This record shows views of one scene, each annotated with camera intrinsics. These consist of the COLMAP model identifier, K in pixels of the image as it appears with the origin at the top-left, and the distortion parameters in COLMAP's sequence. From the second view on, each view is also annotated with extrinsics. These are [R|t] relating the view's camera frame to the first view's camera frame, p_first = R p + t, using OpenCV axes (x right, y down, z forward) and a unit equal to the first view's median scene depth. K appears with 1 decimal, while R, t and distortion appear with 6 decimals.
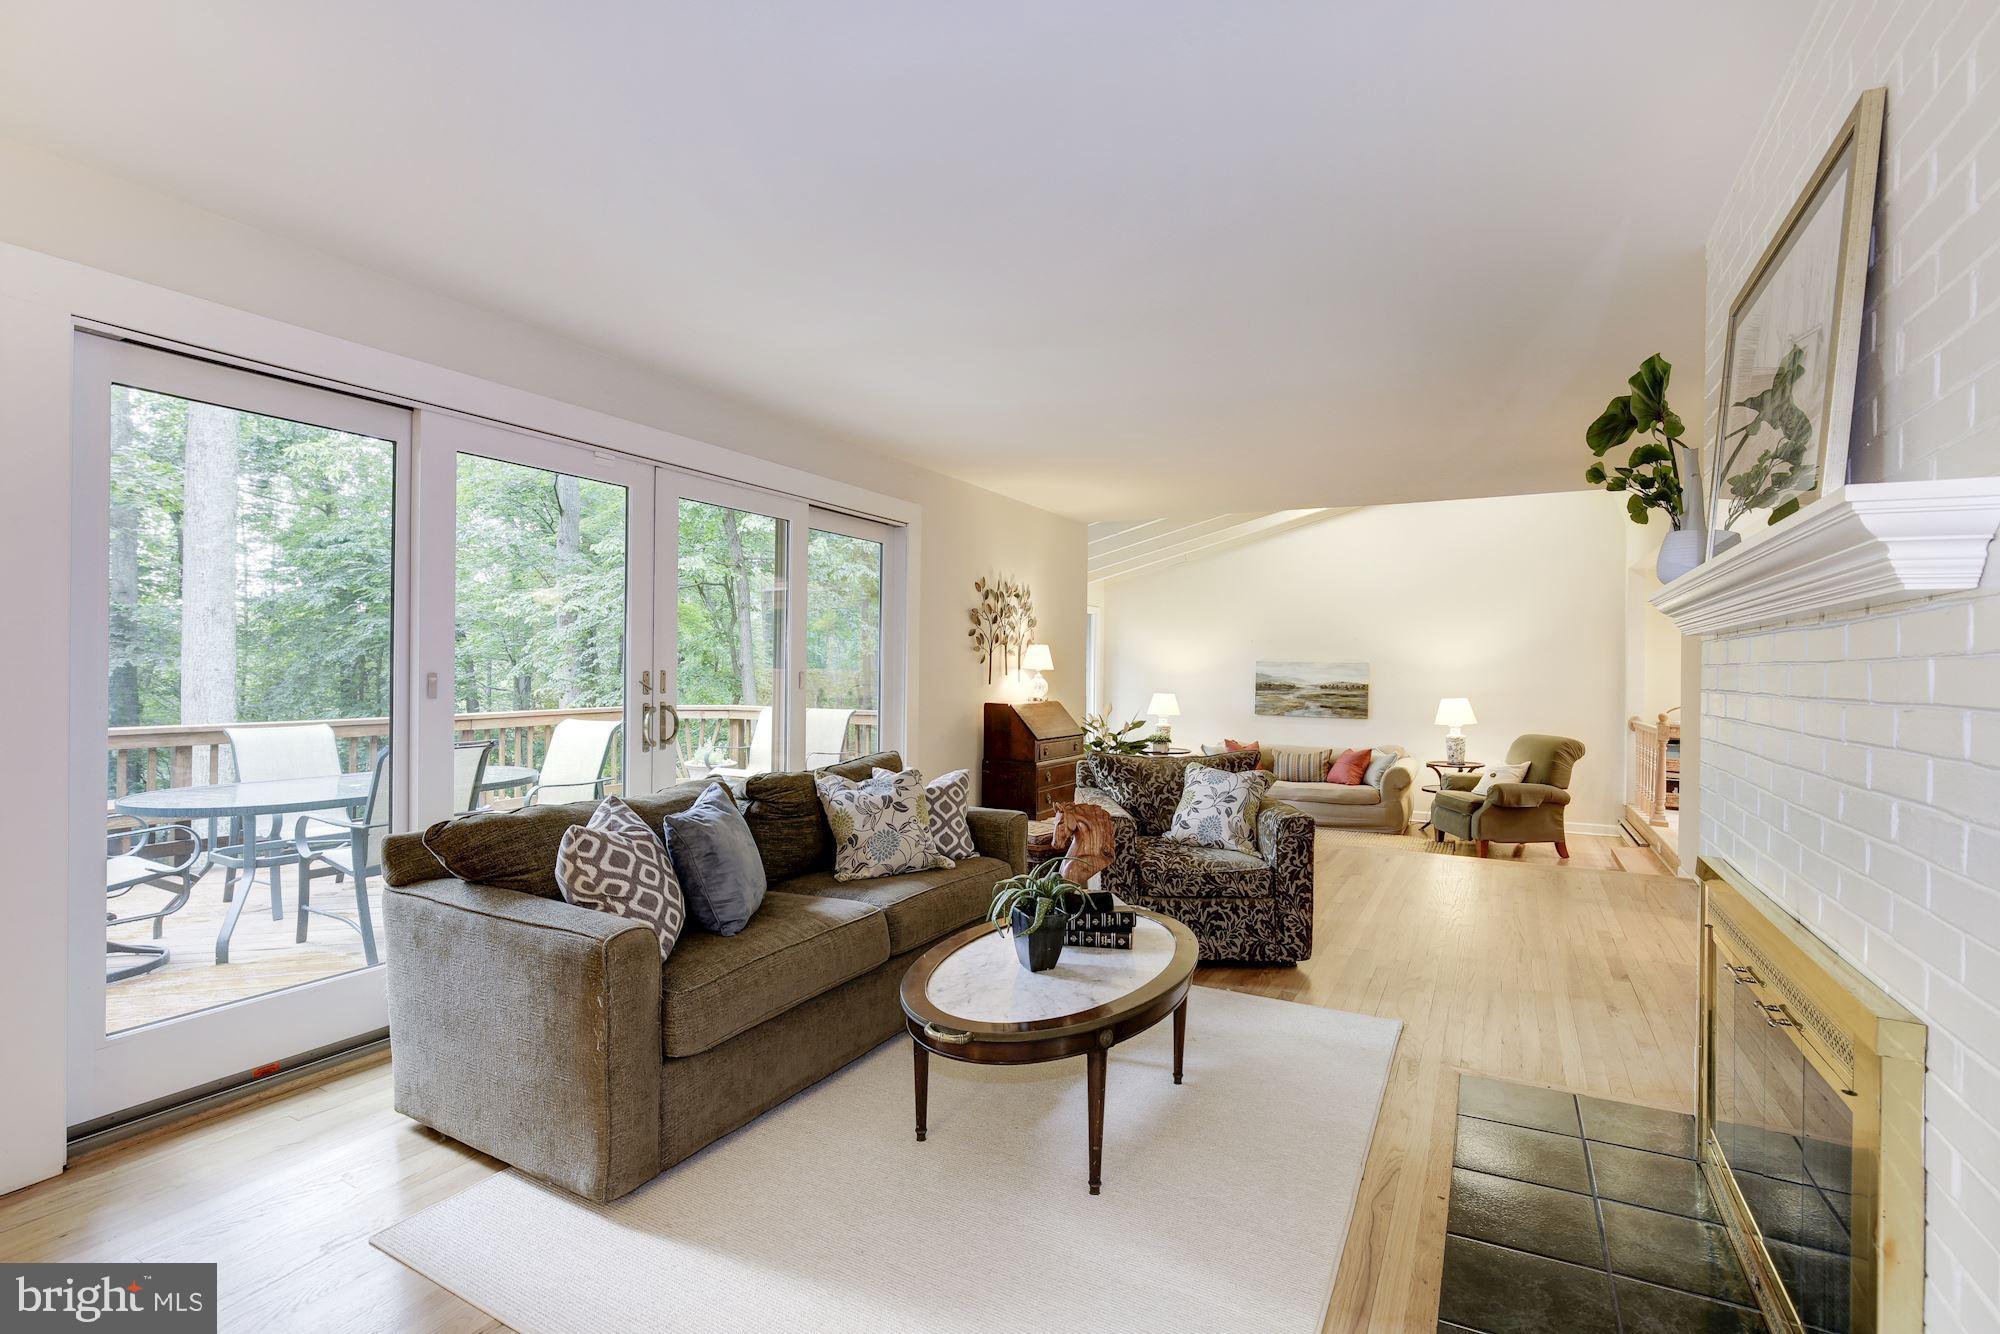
lens RADIAL K [[901.0, 0, 996.2], [0, 901.0, 667.5], [0, 0, 1]] dist [-0.018333, 0.003464]
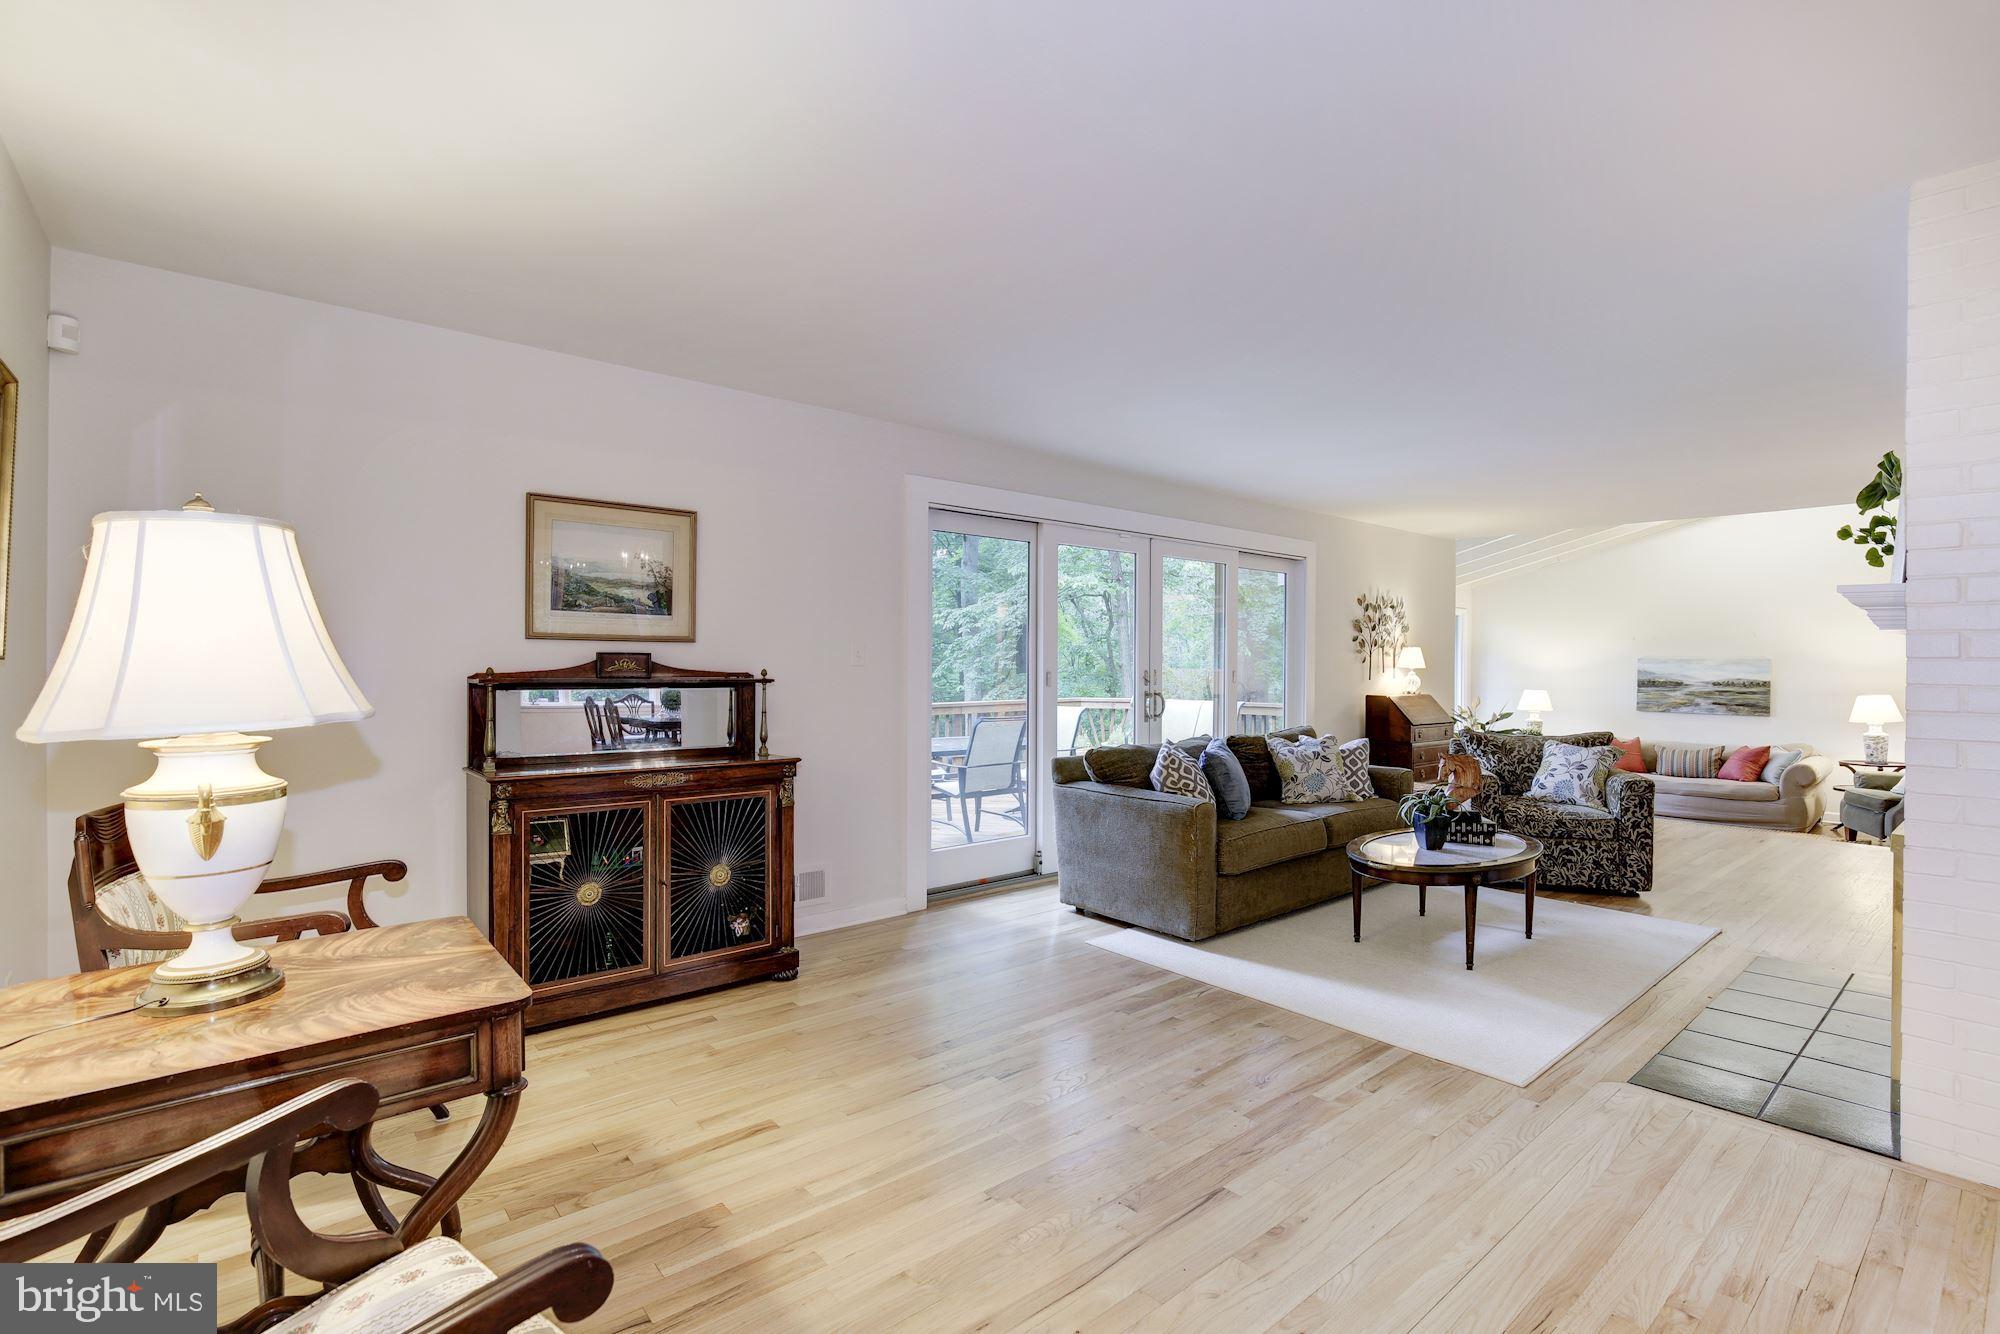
lens RADIAL K [[901.0, 0, 1004.9], [0, 901.0, 668.5], [0, 0, 1]] dist [-0.018333, 0.003464]
pose [[0.936070, -0.005366, -0.351774, -0.068514], [0.006031, 0.999981, 0.000795, -0.002011], [0.351763, -0.002865, 0.936085, -0.537705]]
